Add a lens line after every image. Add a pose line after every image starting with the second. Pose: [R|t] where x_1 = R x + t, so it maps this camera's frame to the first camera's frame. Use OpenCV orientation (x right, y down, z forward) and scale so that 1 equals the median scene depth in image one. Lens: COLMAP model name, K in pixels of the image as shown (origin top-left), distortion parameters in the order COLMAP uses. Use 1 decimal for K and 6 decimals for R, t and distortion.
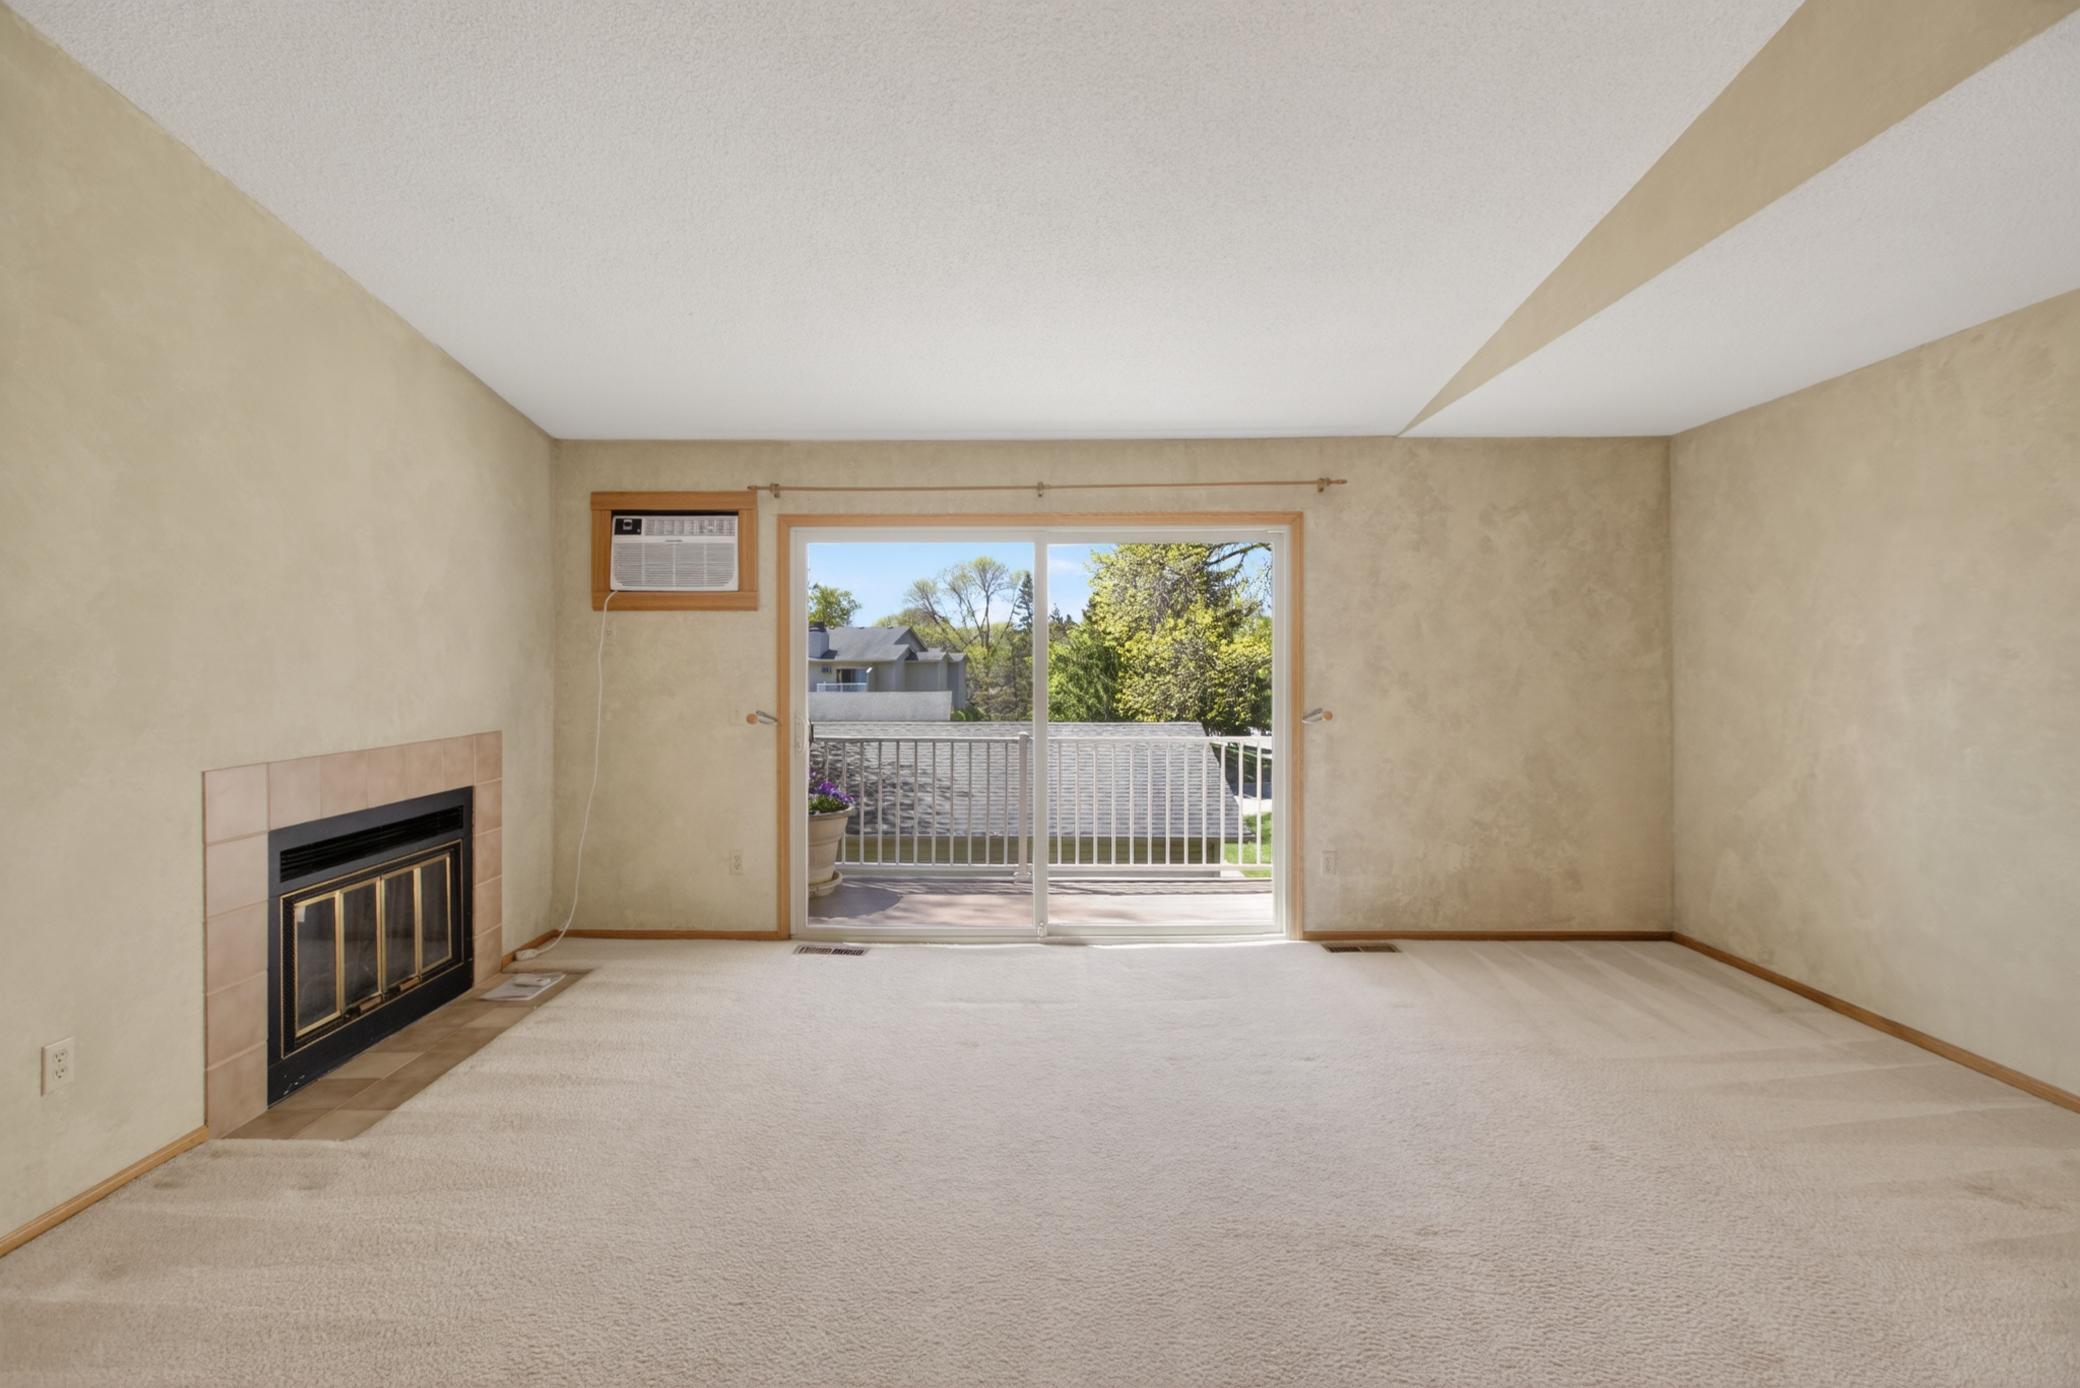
lens RADIAL K [[931.2, 0, 1012.4], [0, 931.2, 669.4], [0, 0, 1]] dist [-0.004227, 0.002300]
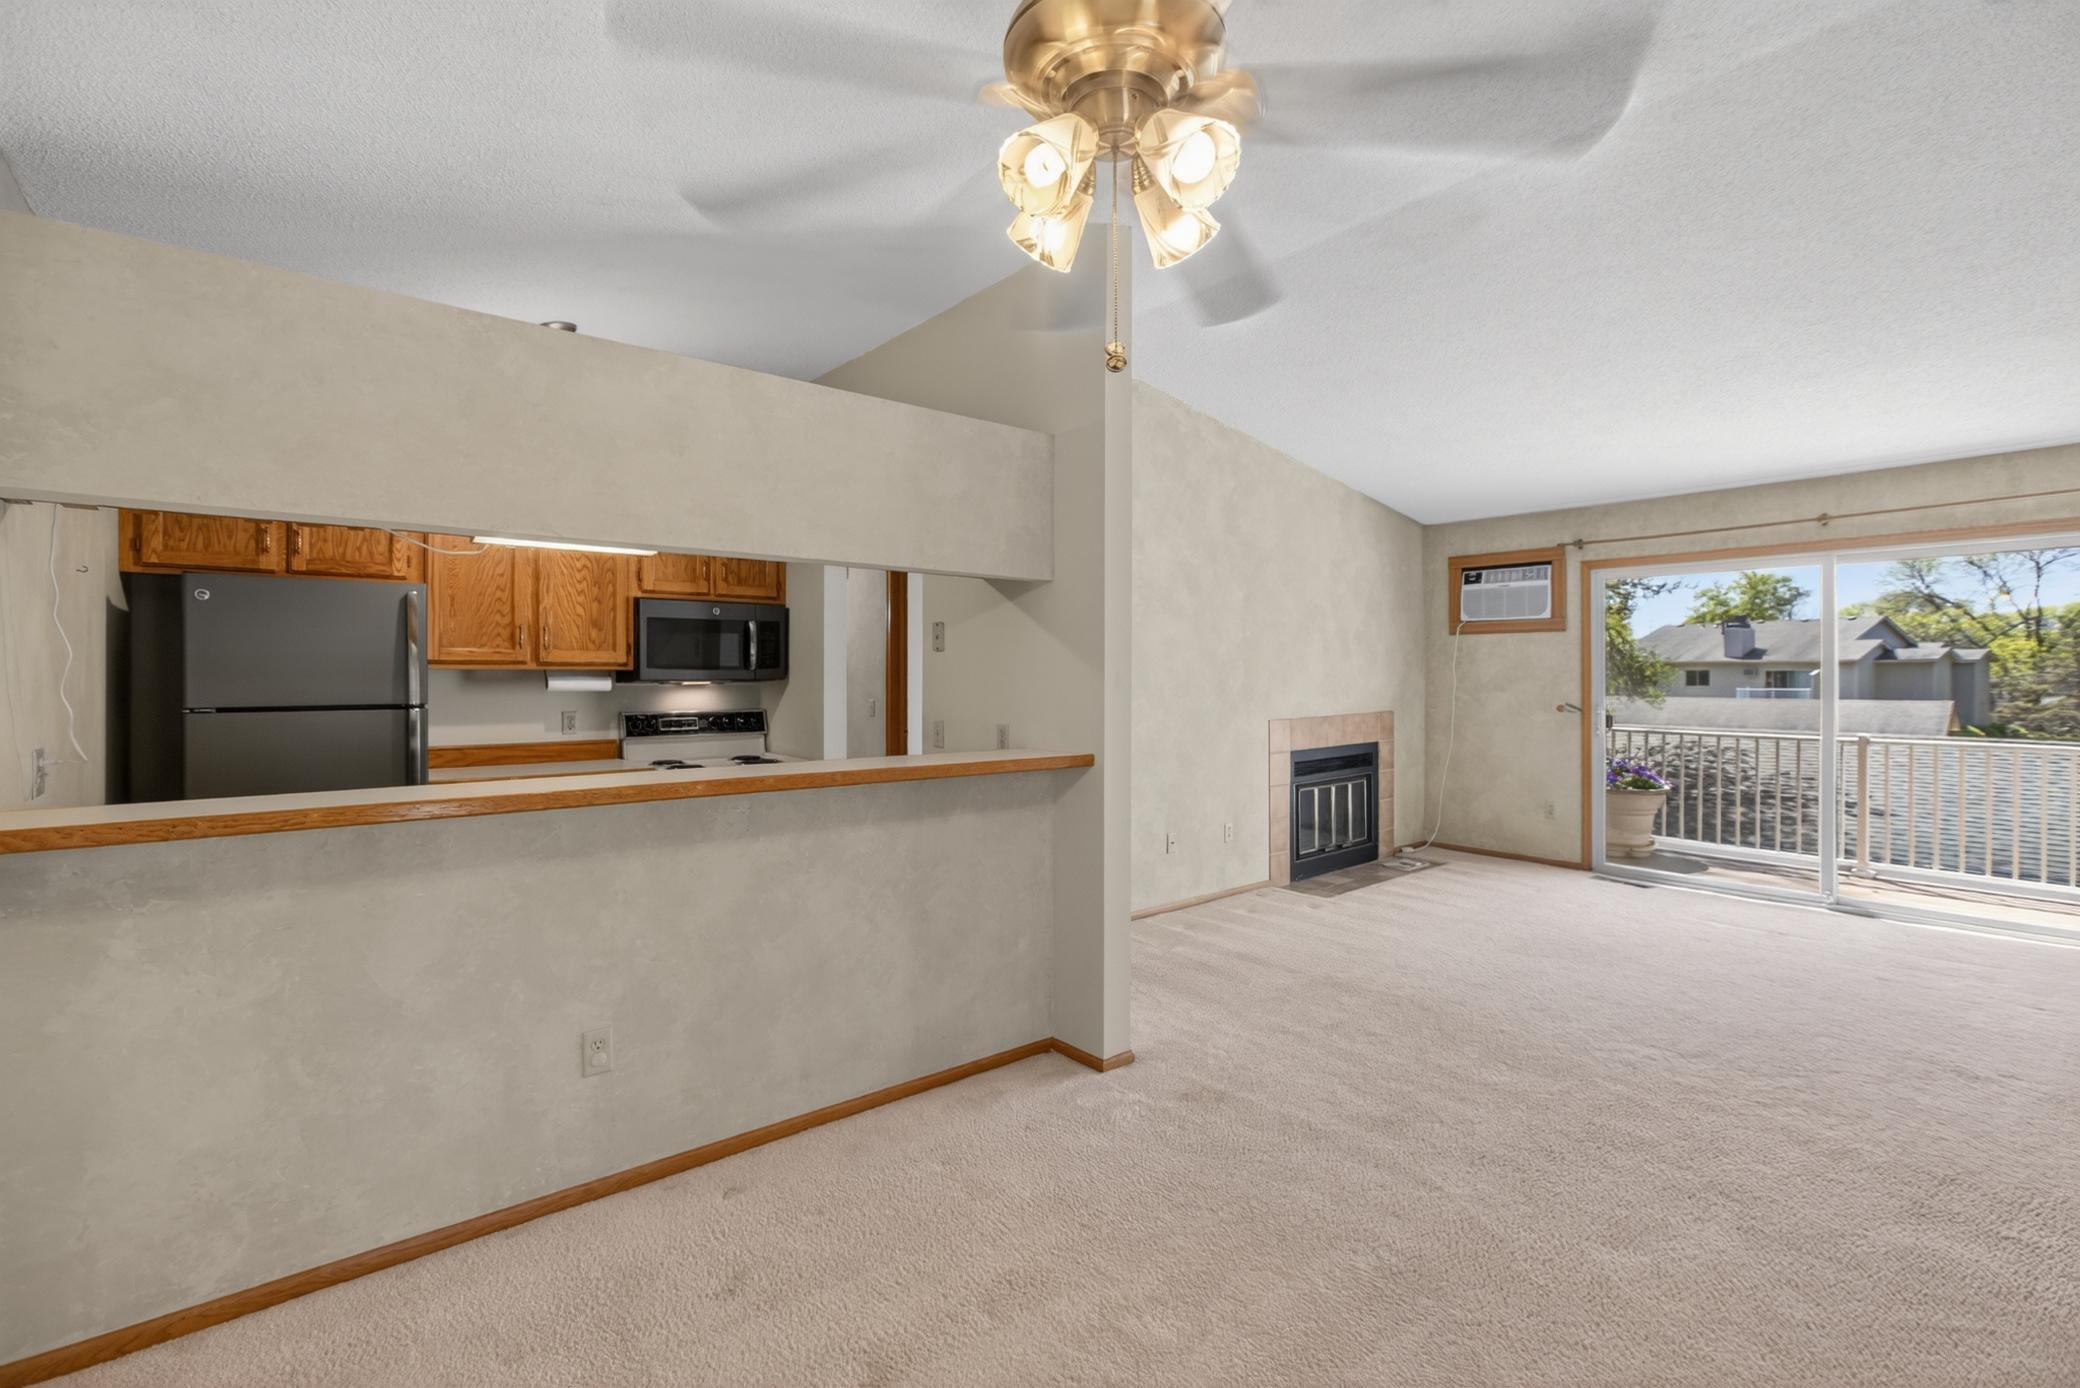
lens RADIAL K [[931.2, 0, 1049.4], [0, 931.2, 675.4], [0, 0, 1]] dist [-0.004227, 0.002300]
pose [[0.655360, 0.000837, -0.755316, 0.271991], [0.001947, 0.999994, 0.002797, -0.002910], [0.755314, -0.003304, 0.655354, -0.496583]]
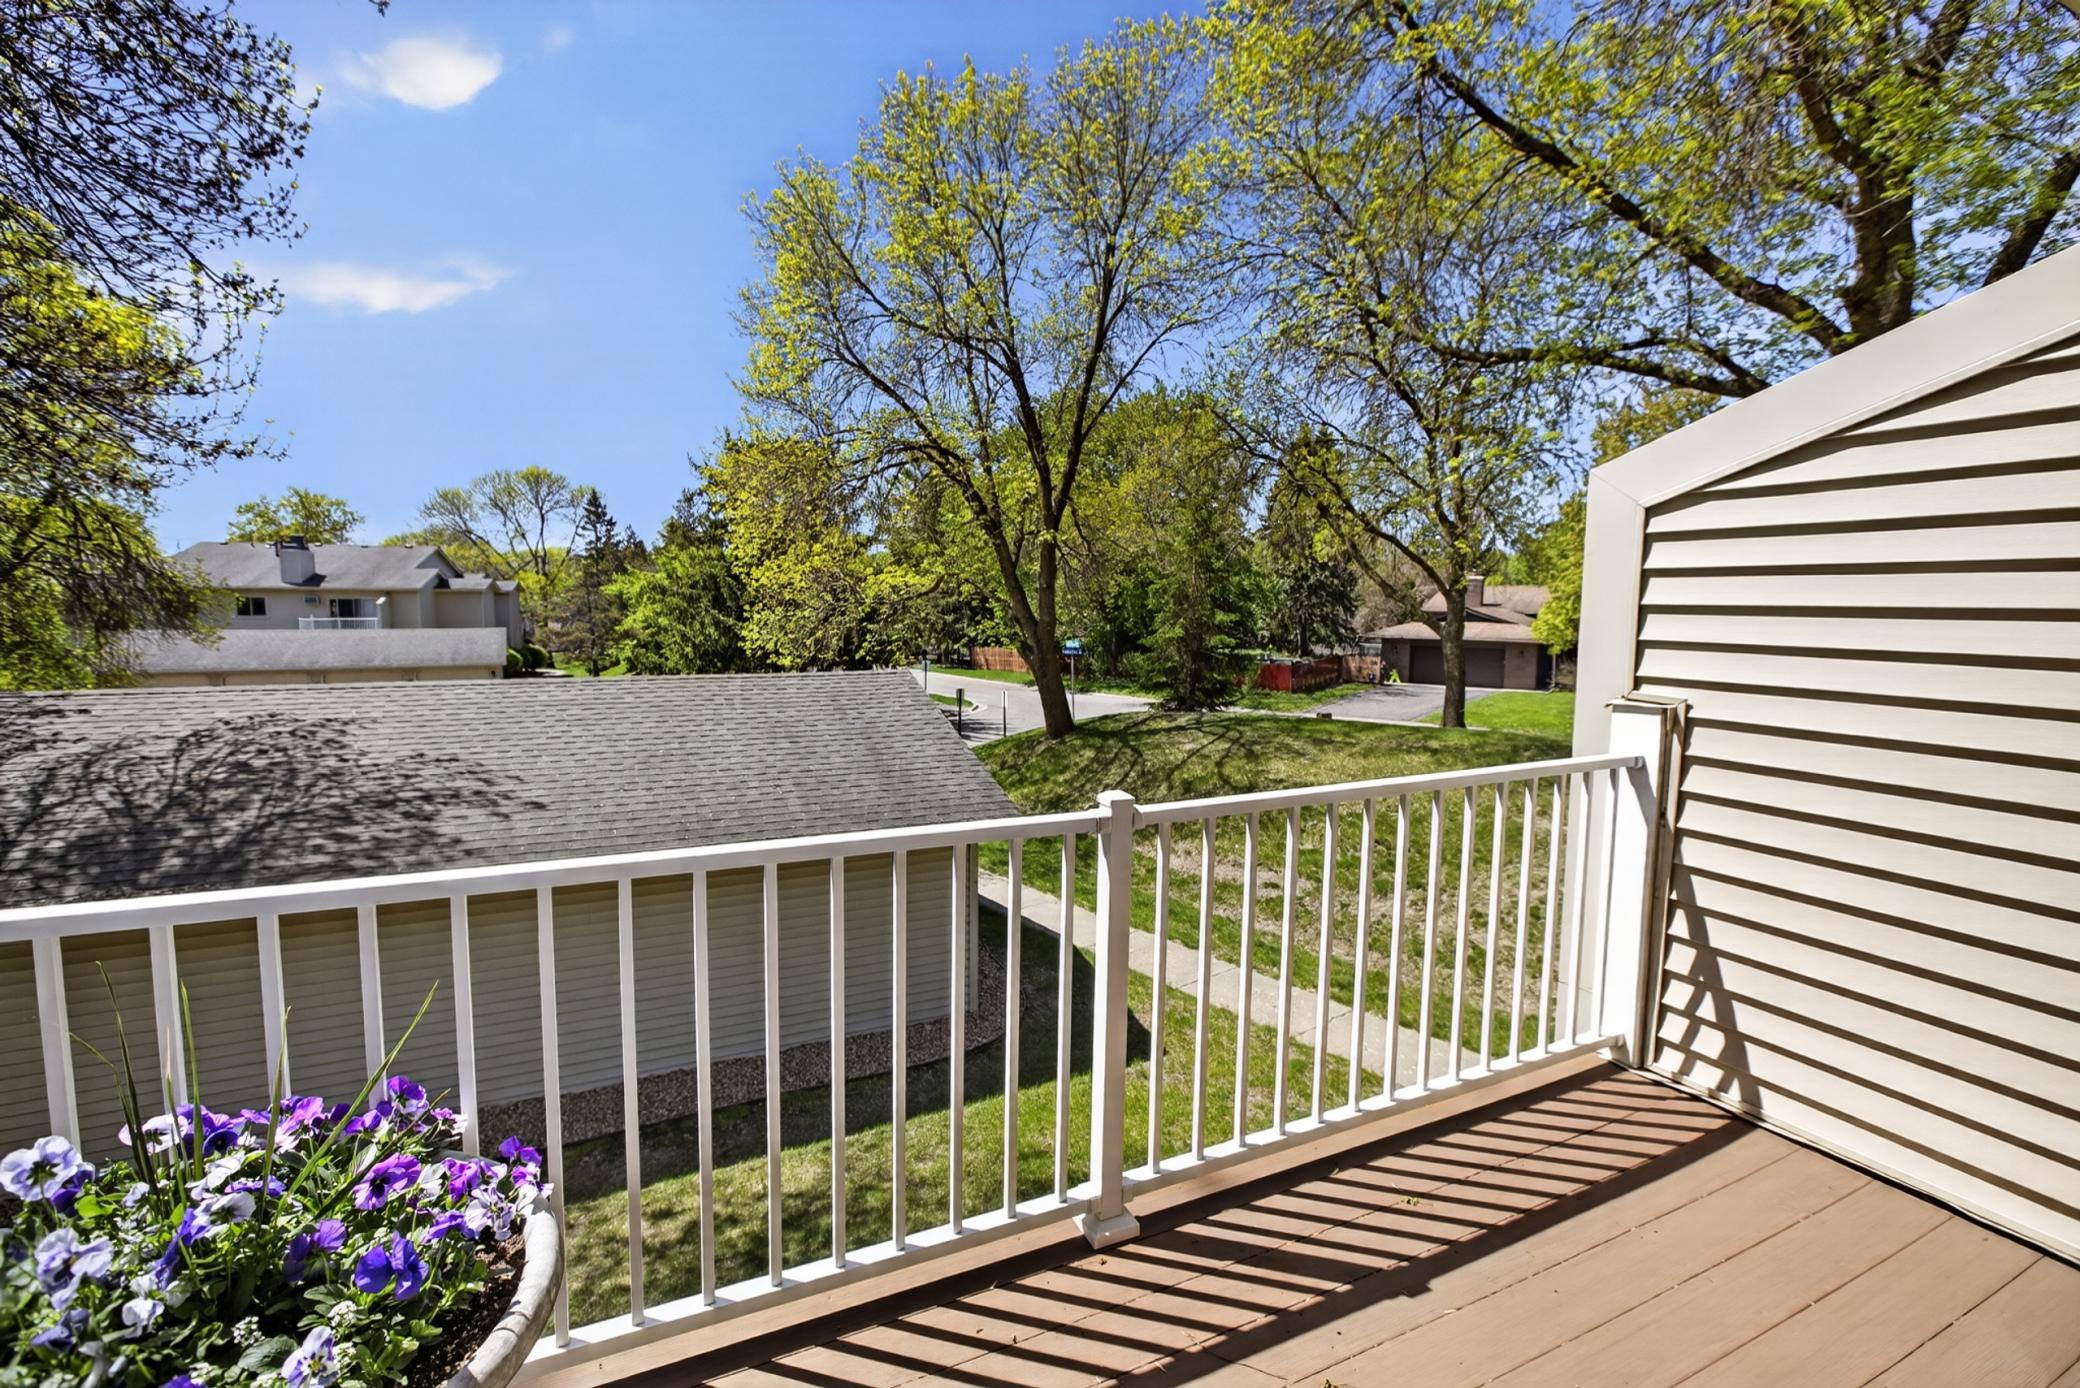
lens RADIAL K [[931.2, 0, 1045.0], [0, 931.2, 701.8], [0, 0, 1]] dist [-0.004227, 0.002300]
pose [[0.893833, -0.042237, 0.446407, -0.046712], [-0.005480, 0.994450, 0.105064, -0.001915], [-0.448367, -0.096356, 0.888641, 0.377847]]
